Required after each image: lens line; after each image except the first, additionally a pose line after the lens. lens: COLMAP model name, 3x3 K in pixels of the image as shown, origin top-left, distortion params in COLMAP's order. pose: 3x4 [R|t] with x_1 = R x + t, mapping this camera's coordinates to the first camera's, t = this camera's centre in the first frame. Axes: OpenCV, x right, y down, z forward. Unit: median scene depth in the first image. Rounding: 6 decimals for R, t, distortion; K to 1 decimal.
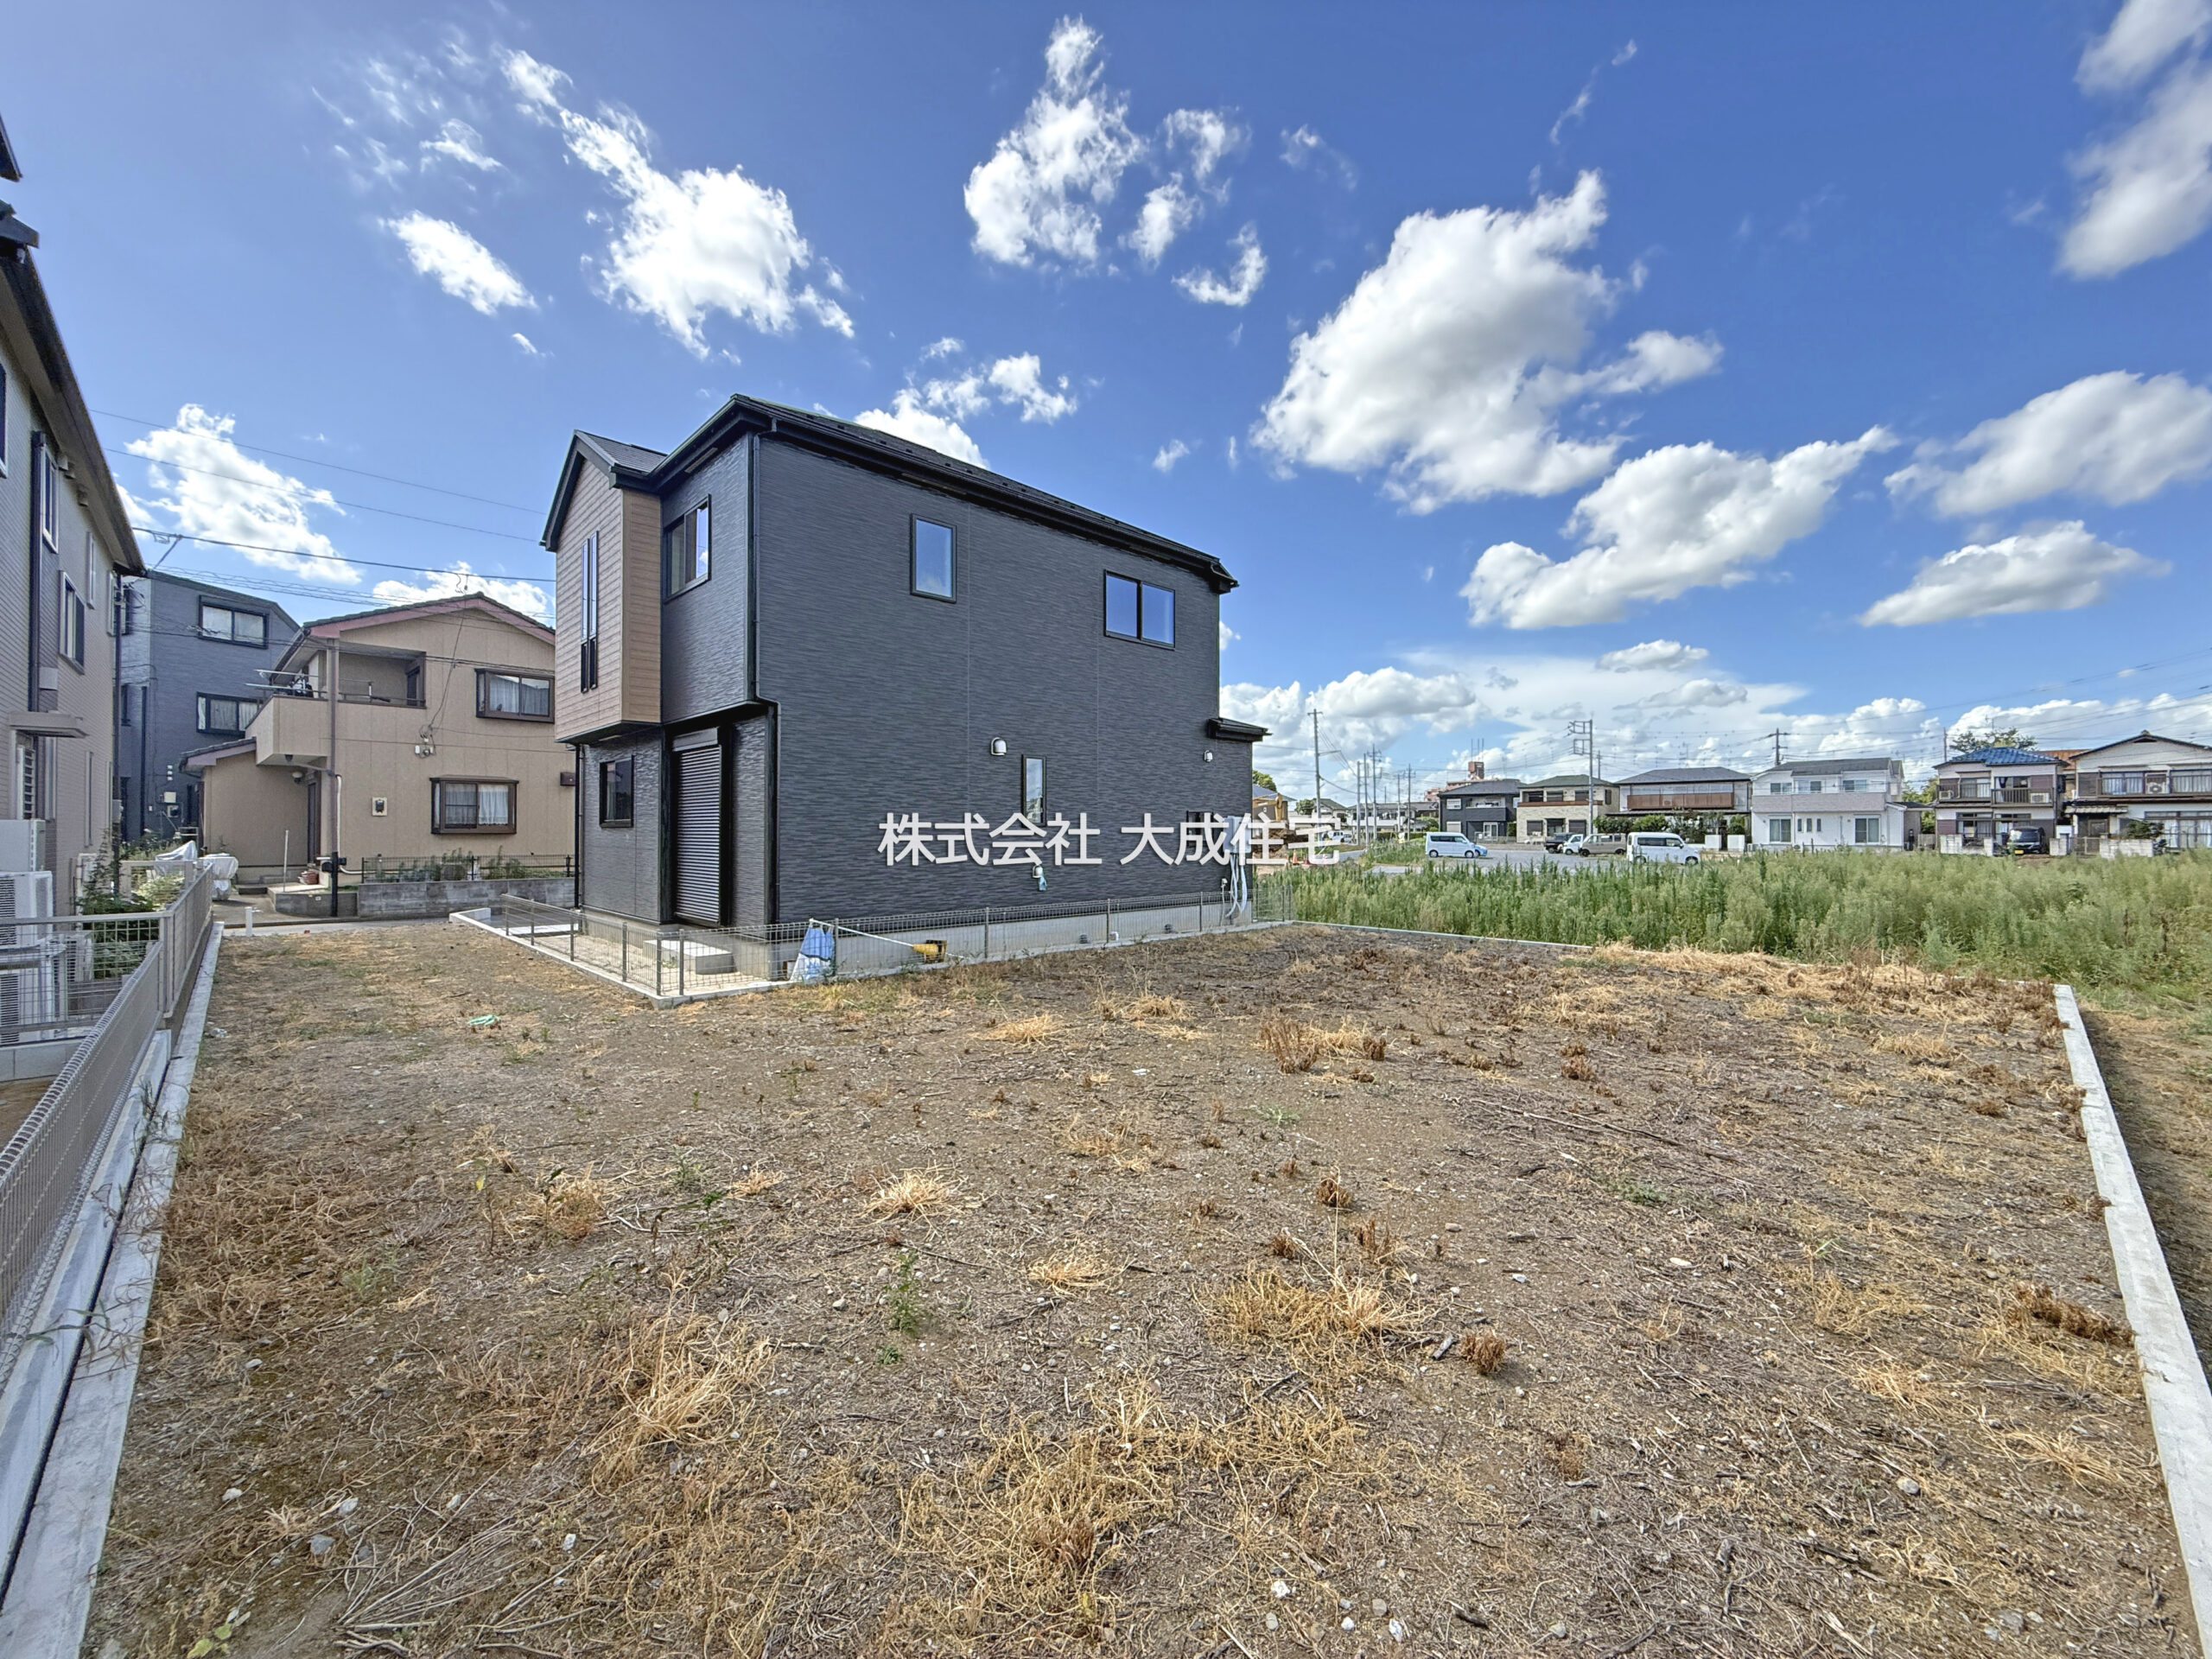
lens RADIAL K [[885.9, 0, 1110.8], [0, 885.9, 829.2], [0, 0, 1]] dist [0.002747, 0.000570]
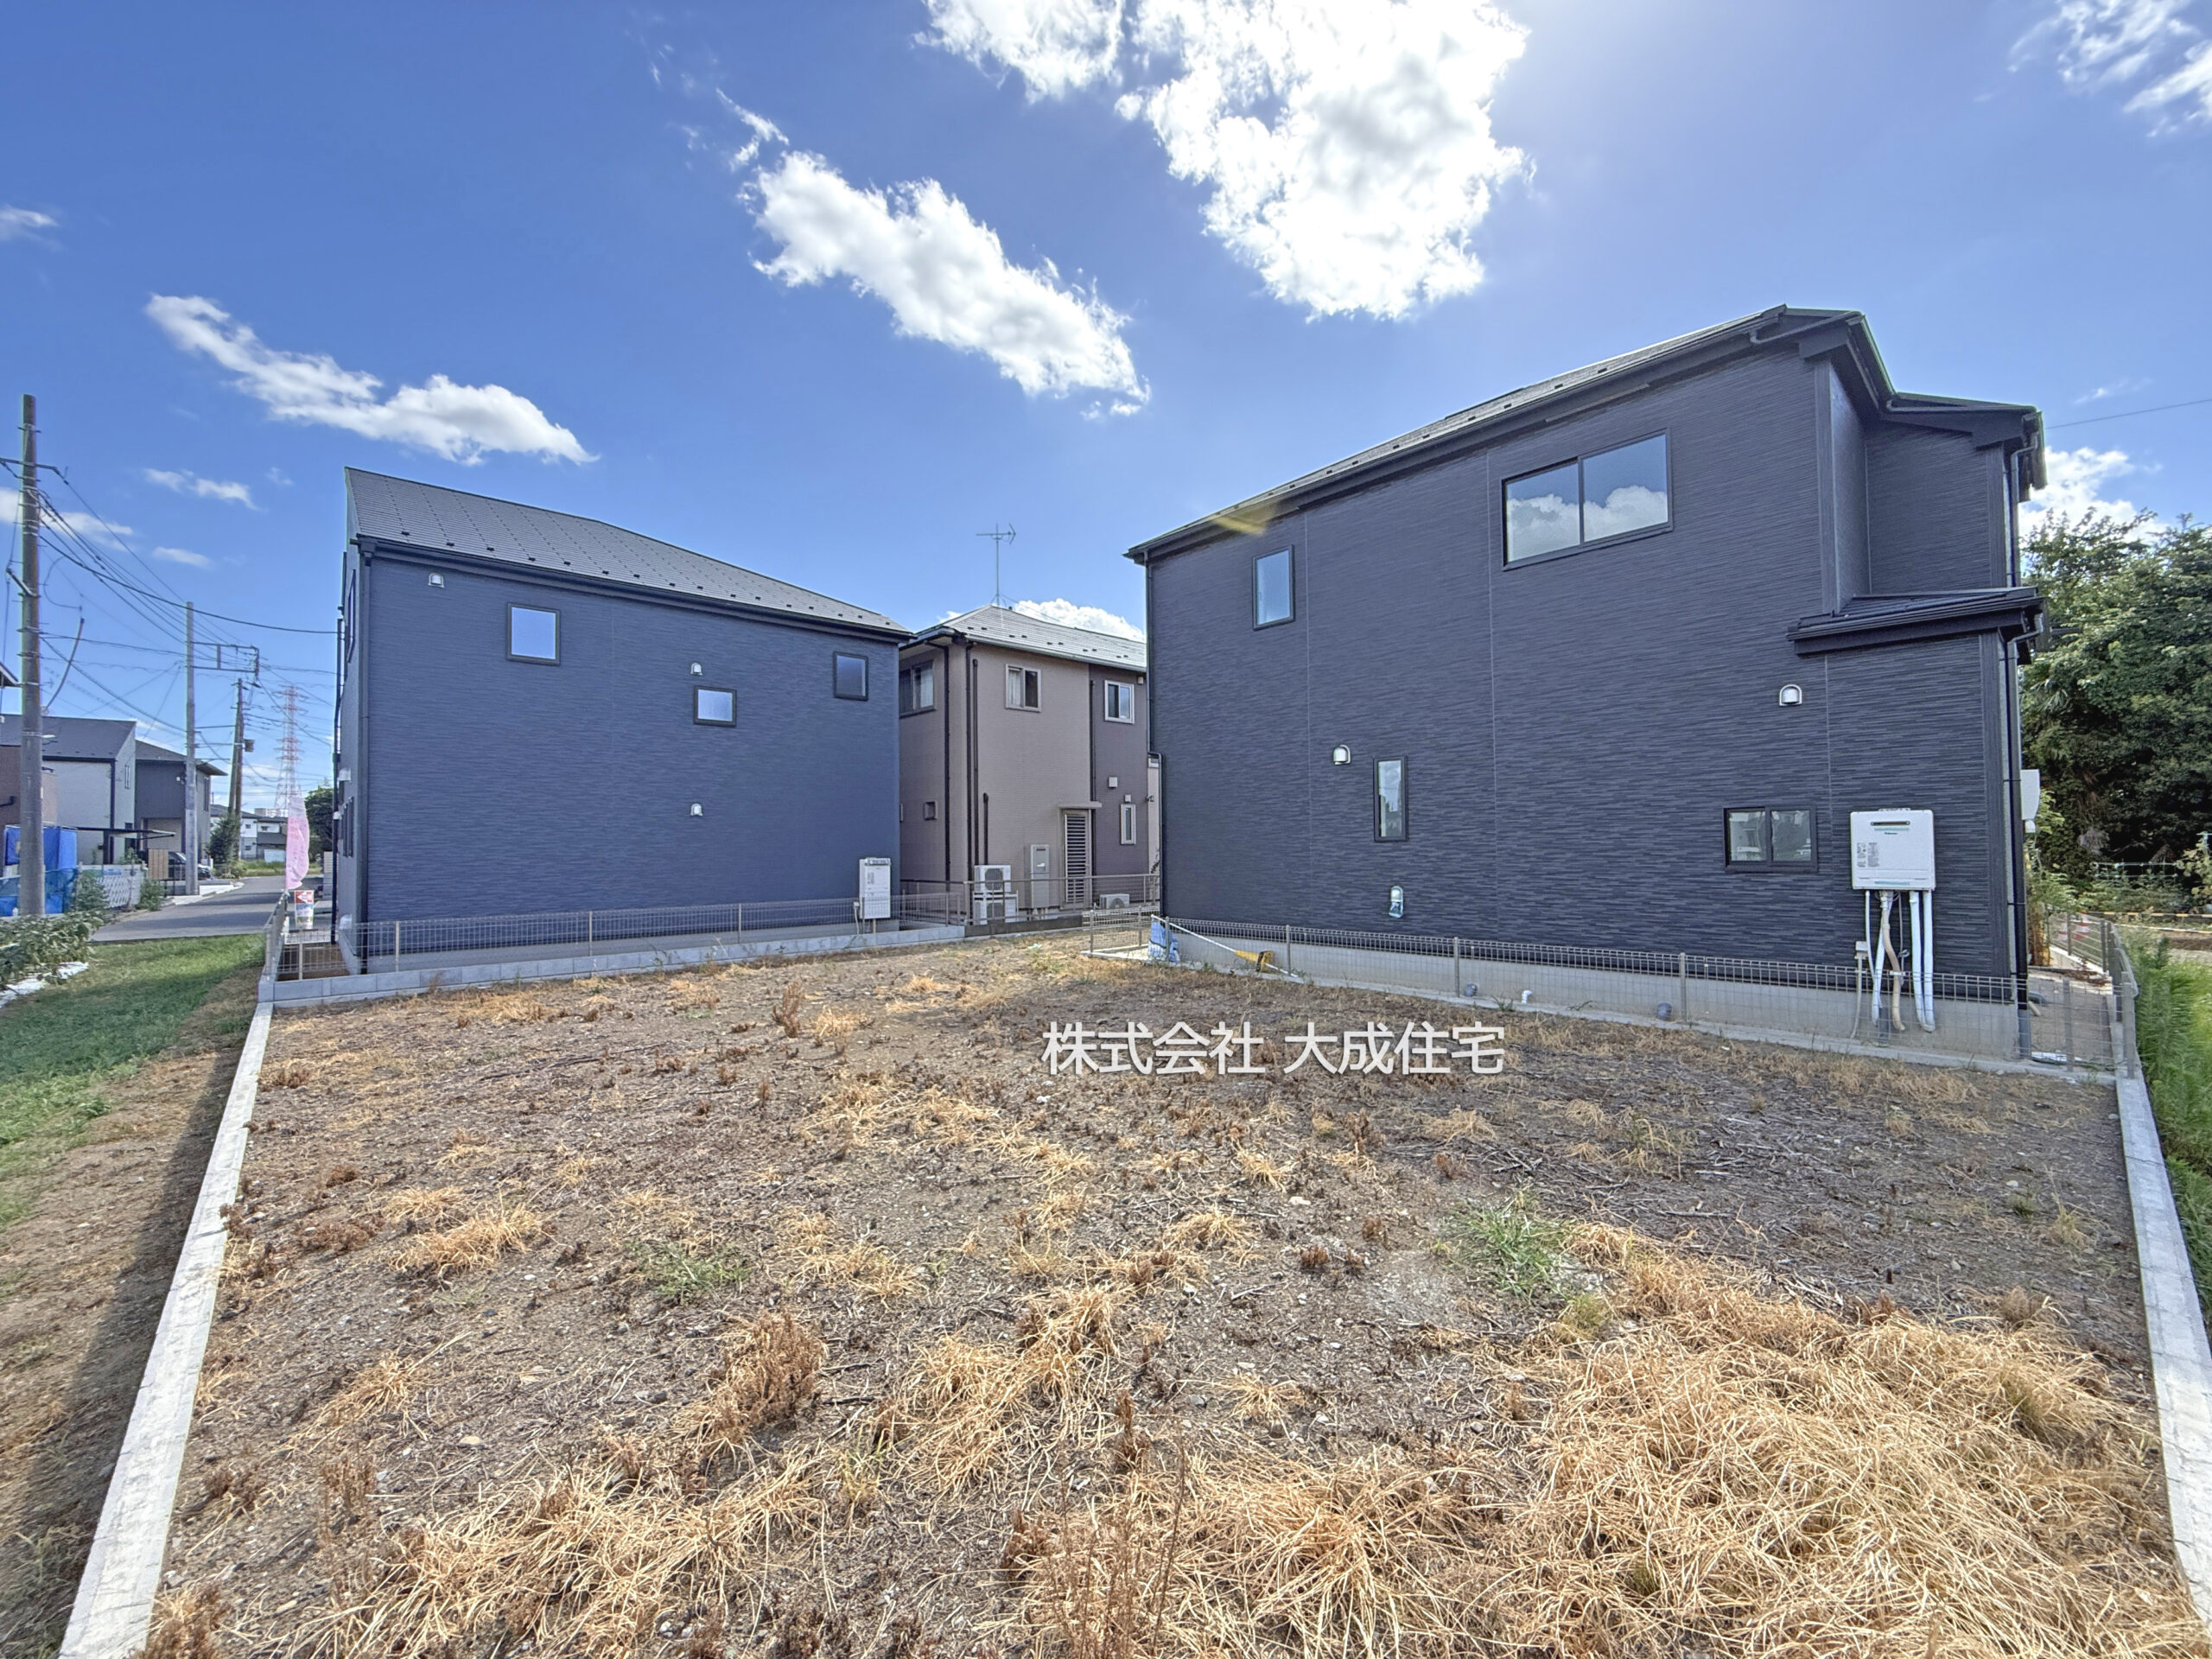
lens RADIAL K [[885.9, 0, 1121.4], [0, 885.9, 831.7], [0, 0, 1]] dist [0.002747, 0.000570]
pose [[-0.030159, -0.024449, -0.999246, 0.802226], [0.007045, 0.999671, -0.024672, 0.007916], [0.999520, -0.007783, -0.029977, 0.801317]]
